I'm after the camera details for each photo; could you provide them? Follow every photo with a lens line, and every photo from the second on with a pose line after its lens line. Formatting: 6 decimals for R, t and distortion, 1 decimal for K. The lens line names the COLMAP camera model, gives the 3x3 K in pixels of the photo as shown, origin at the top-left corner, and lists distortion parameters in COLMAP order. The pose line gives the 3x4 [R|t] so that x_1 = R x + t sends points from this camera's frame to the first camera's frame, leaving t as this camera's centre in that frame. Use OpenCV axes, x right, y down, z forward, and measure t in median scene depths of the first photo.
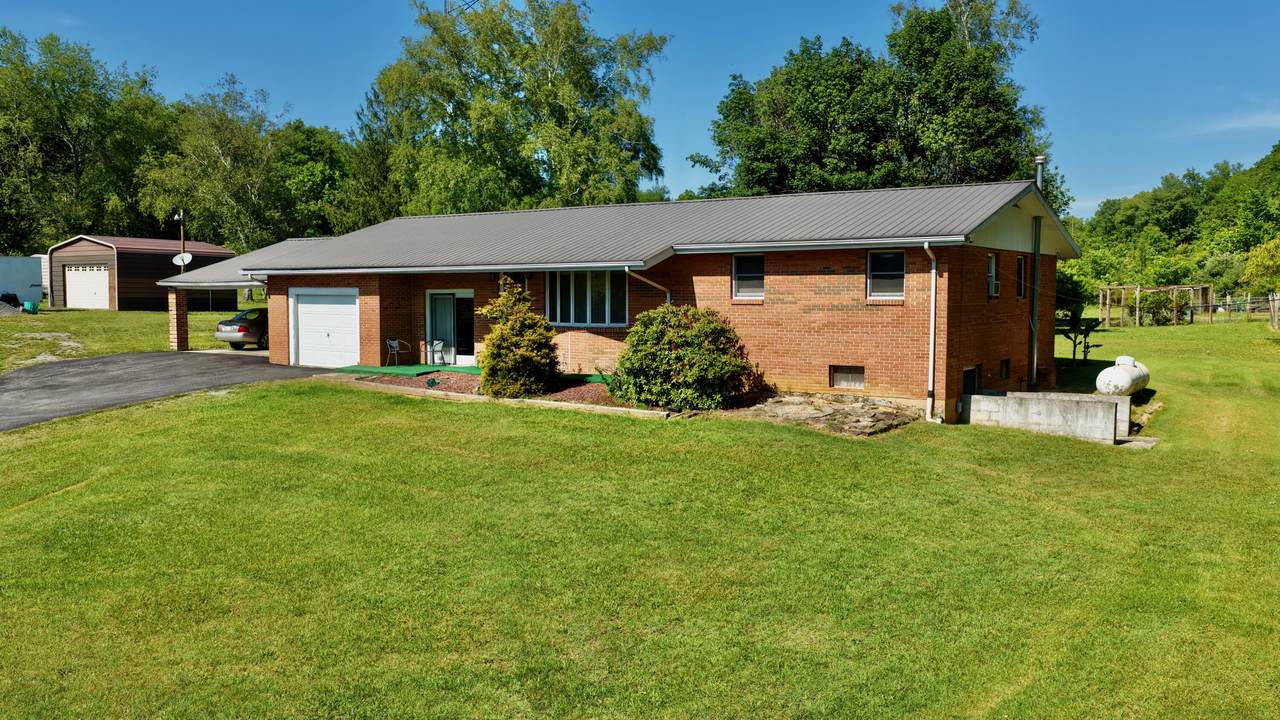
lens RADIAL K [[1071.2, 0, 632.0], [0, 1071.2, 361.6], [0, 0, 1]] dist [0.000317, -0.005832]
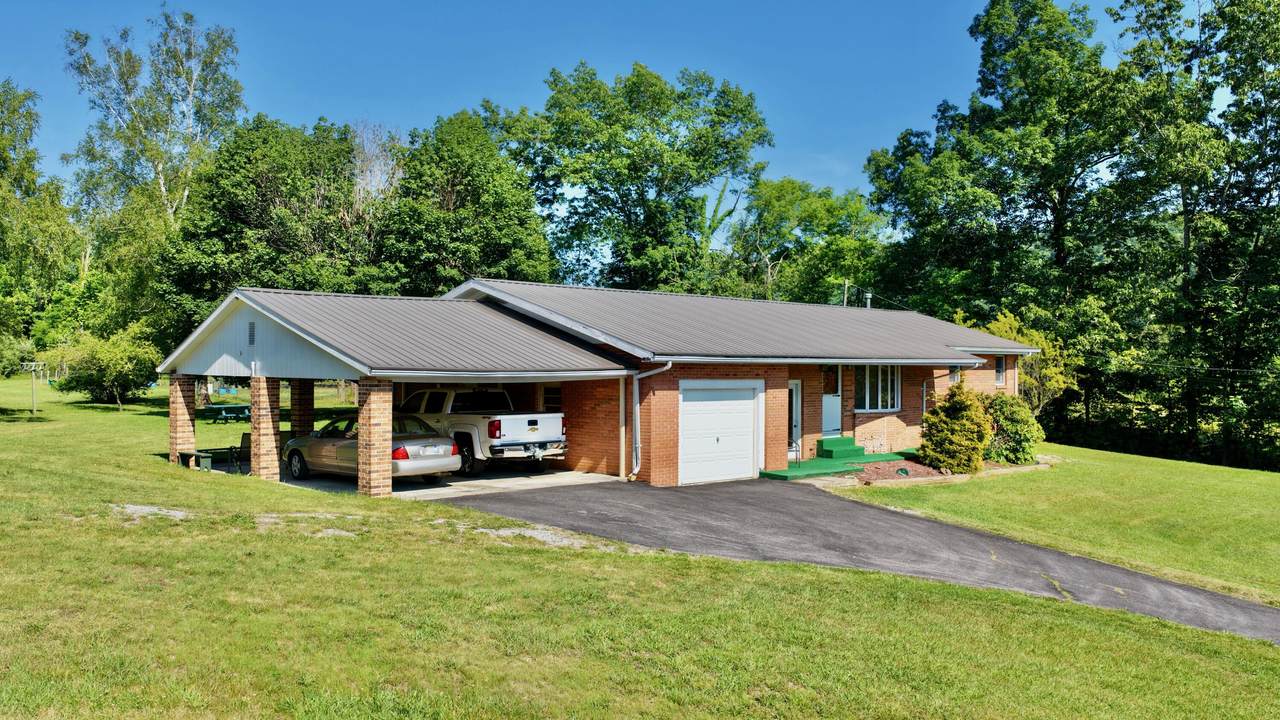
lens RADIAL K [[1071.2, 0, 632.0], [0, 1071.2, 361.6], [0, 0, 1]] dist [0.000317, -0.005832]
pose [[0.170169, 0.005613, 0.985399, -1.138912], [0.058751, 0.998147, -0.015831, -0.078353], [-0.983662, 0.060587, 0.169524, 0.989902]]
